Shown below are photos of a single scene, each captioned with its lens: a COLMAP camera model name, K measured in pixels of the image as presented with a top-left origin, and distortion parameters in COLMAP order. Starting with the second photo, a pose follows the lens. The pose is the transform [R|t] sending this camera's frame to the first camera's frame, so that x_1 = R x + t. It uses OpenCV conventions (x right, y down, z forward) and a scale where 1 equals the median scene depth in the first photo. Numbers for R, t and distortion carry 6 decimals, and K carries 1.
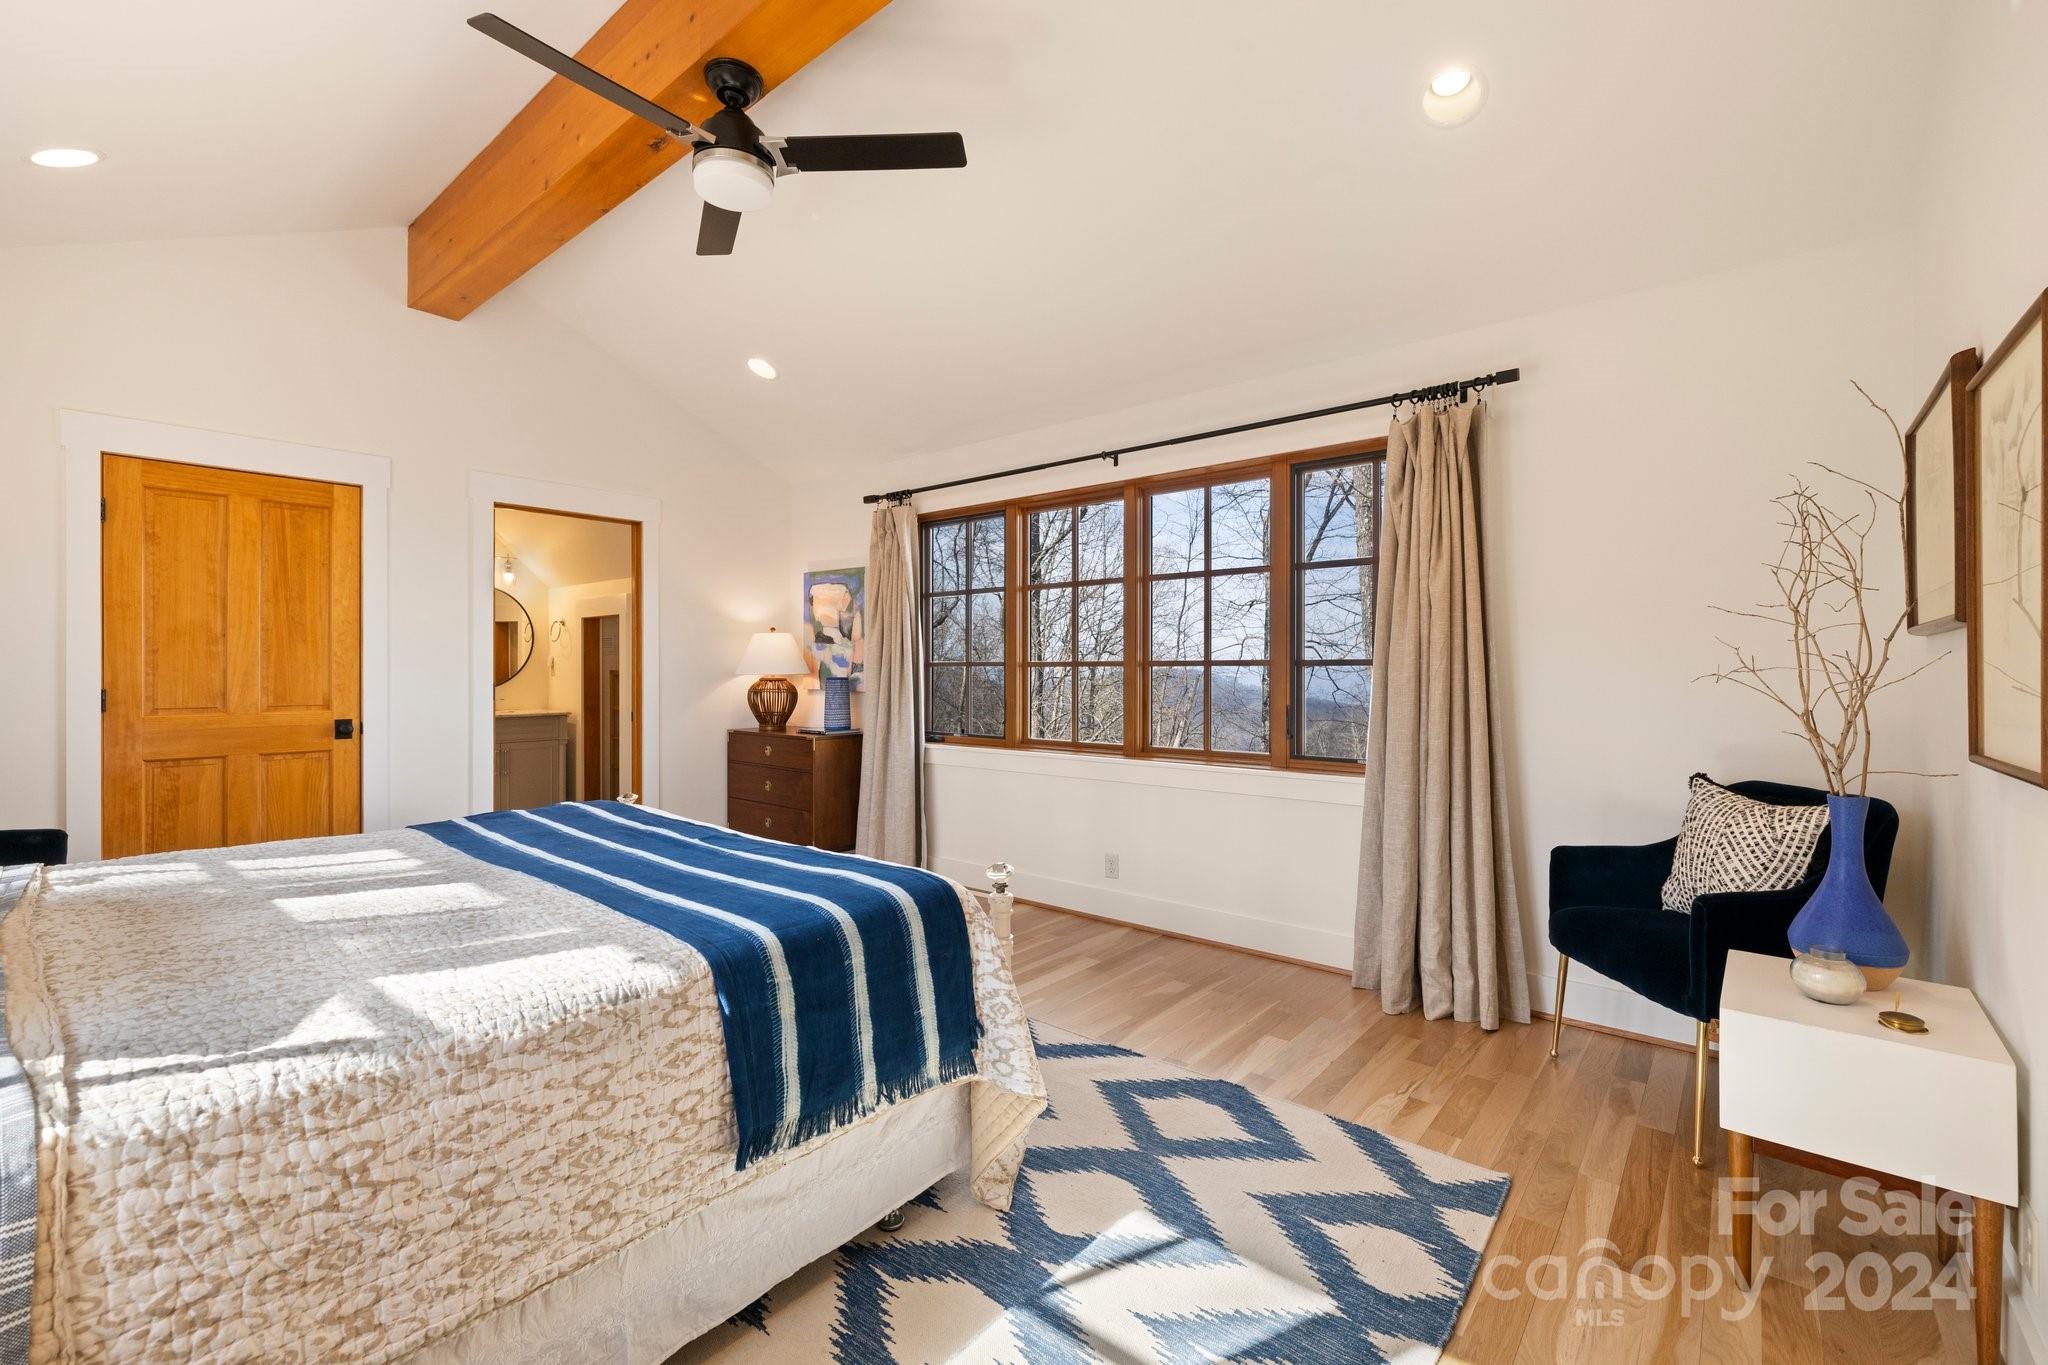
lens RADIAL K [[860.4, 0, 1030.0], [0, 860.4, 668.6], [0, 0, 1]] dist [0.001833, -0.000552]
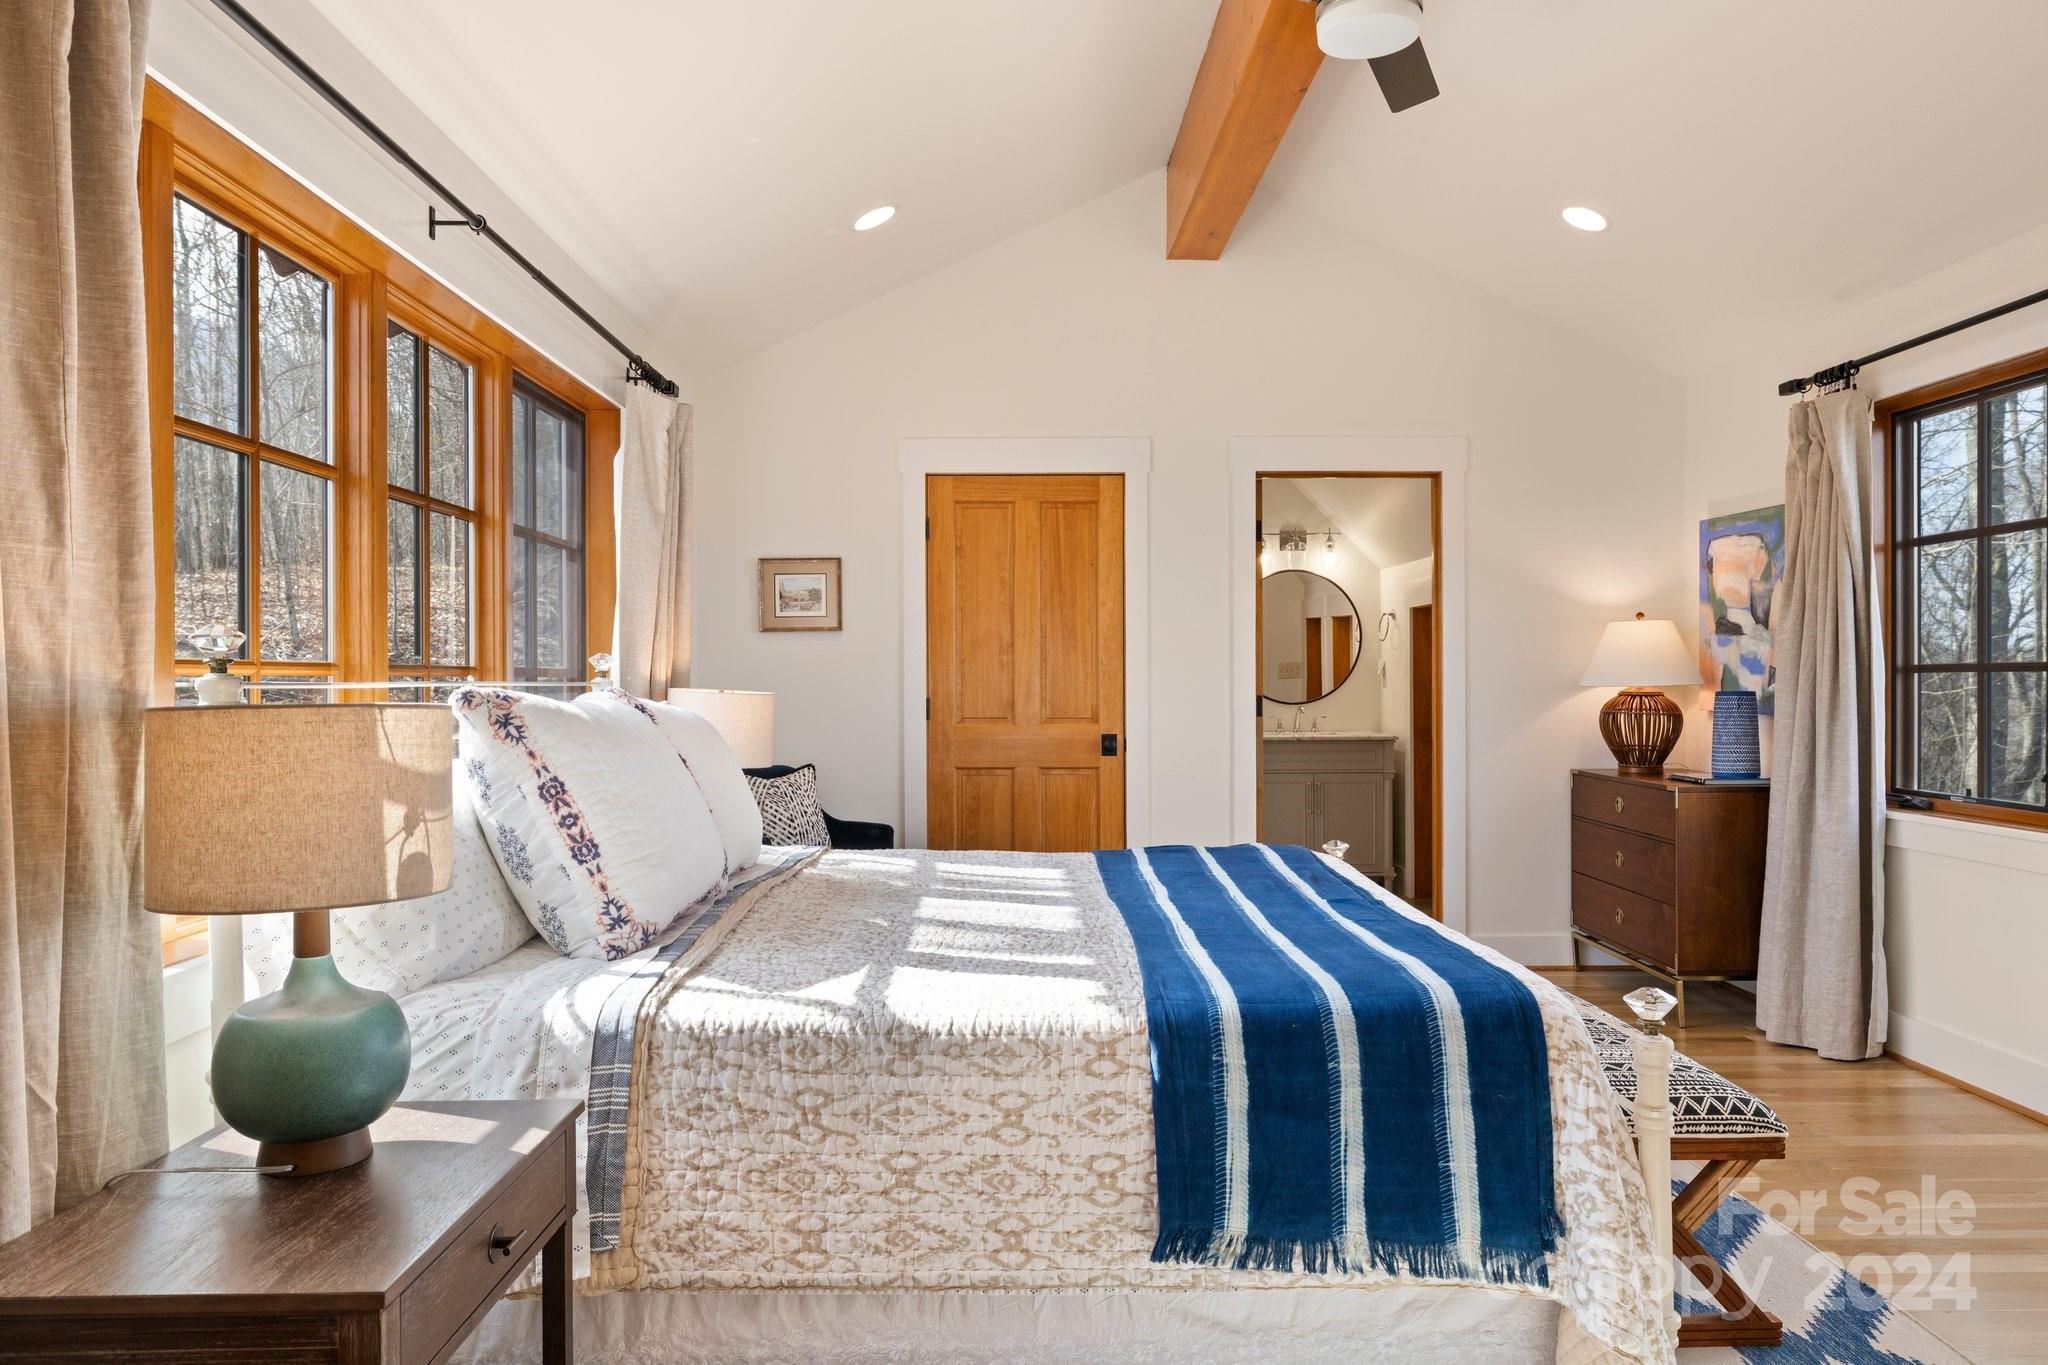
lens RADIAL K [[1342.9, 0, 1024.0], [0, 1342.9, 682.5], [0, 0, 1]] dist [-0.006751, -0.000211]
pose [[0.653260, 0.000754, -0.757133, 0.515604], [0.002439, 0.999992, 0.003101, 0.000215], [0.757129, -0.003873, 0.653254, 0.025450]]
